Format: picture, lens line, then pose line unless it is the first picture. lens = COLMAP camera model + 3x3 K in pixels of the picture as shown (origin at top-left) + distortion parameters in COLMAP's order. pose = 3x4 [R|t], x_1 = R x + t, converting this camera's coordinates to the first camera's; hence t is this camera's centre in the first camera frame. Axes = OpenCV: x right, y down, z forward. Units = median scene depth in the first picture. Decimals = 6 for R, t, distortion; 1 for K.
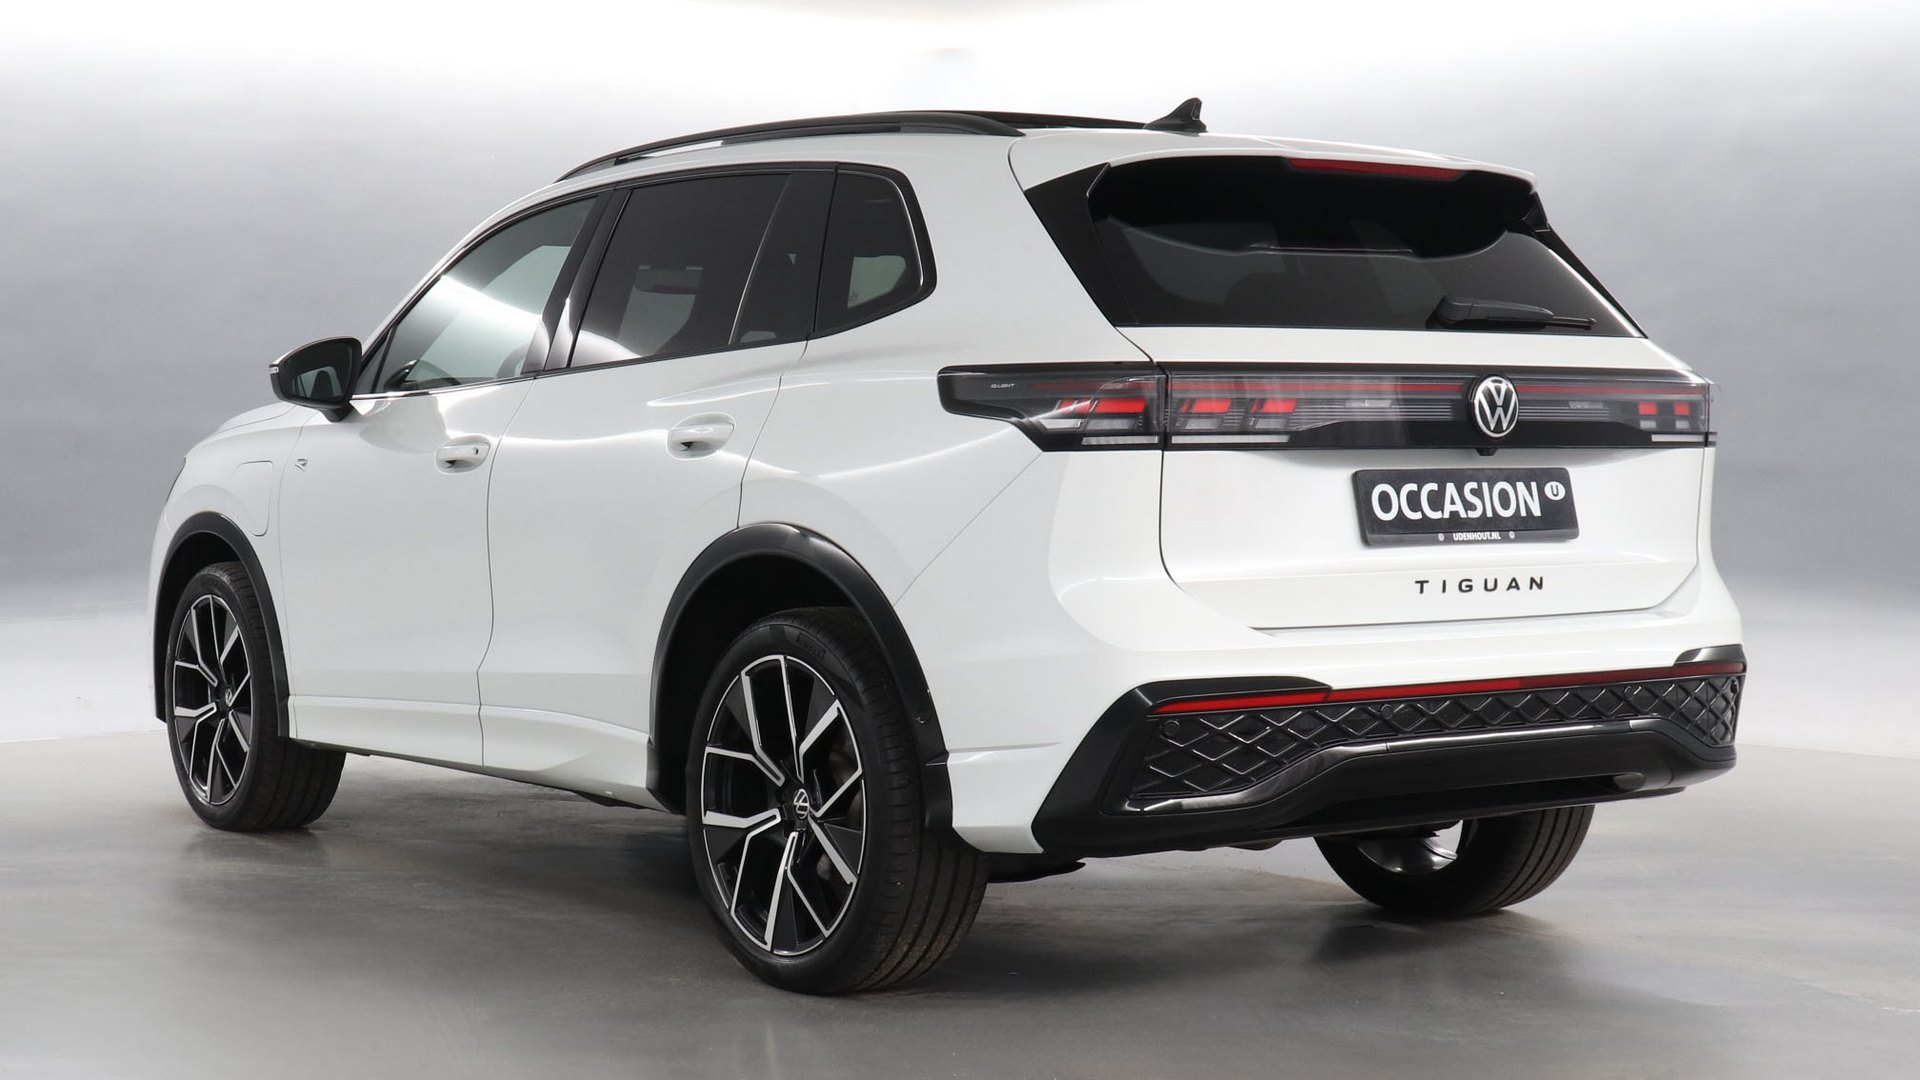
lens RADIAL K [[2770.3, 0, 873.1], [0, 2770.3, 529.3], [0, 0, 1]] dist [0.042560, -0.005439]
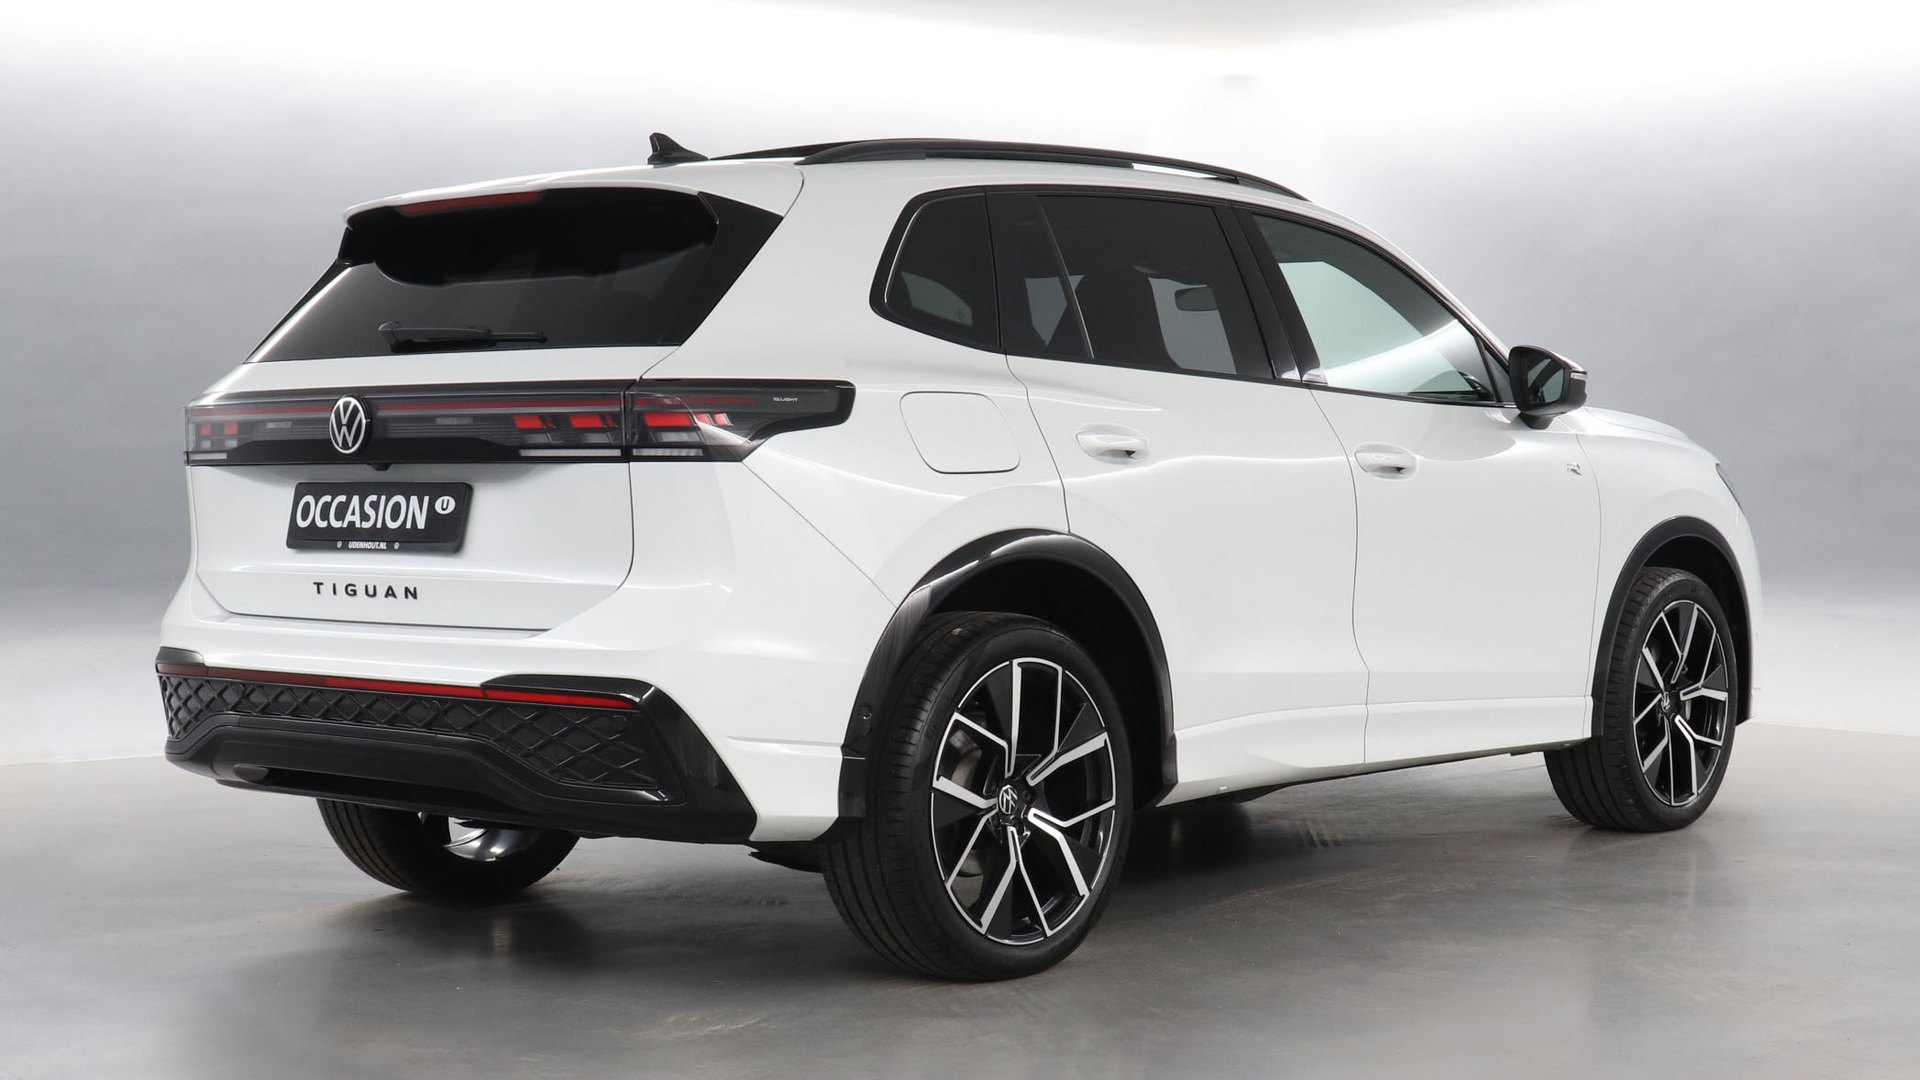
lens RADIAL K [[3031.7, 0, 960.0], [0, 3031.7, 540.0], [0, 0, 1]] dist [0.008248, -0.015092]
pose [[0.224233, 0.028719, -0.974112, 1.412978], [-0.022028, 0.999460, 0.024395, -0.033259], [0.974287, 0.015988, 0.224745, 0.957854]]
